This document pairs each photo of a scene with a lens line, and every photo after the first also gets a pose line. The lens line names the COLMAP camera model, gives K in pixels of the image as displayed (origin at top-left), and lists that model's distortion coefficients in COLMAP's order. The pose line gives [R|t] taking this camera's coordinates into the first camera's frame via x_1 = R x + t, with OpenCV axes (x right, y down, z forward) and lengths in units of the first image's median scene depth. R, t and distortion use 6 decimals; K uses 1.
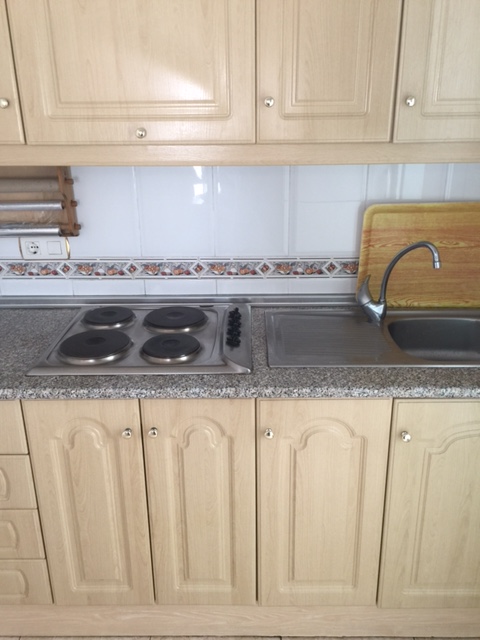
lens RADIAL K [[546.0, 0, 241.3], [0, 546.0, 316.5], [0, 0, 1]] dist [0.063402, -0.086210]
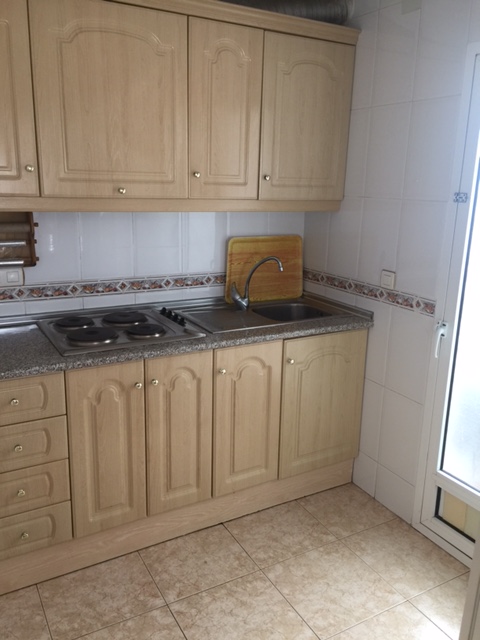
lens RADIAL K [[546.0, 0, 243.0], [0, 546.0, 321.0], [0, 0, 1]] dist [0.063402, -0.086210]
pose [[0.859977, -0.095591, 0.501299, -0.615528], [0.145610, 0.987429, -0.061503, 0.153208], [-0.489118, 0.125885, 0.863085, -0.402393]]
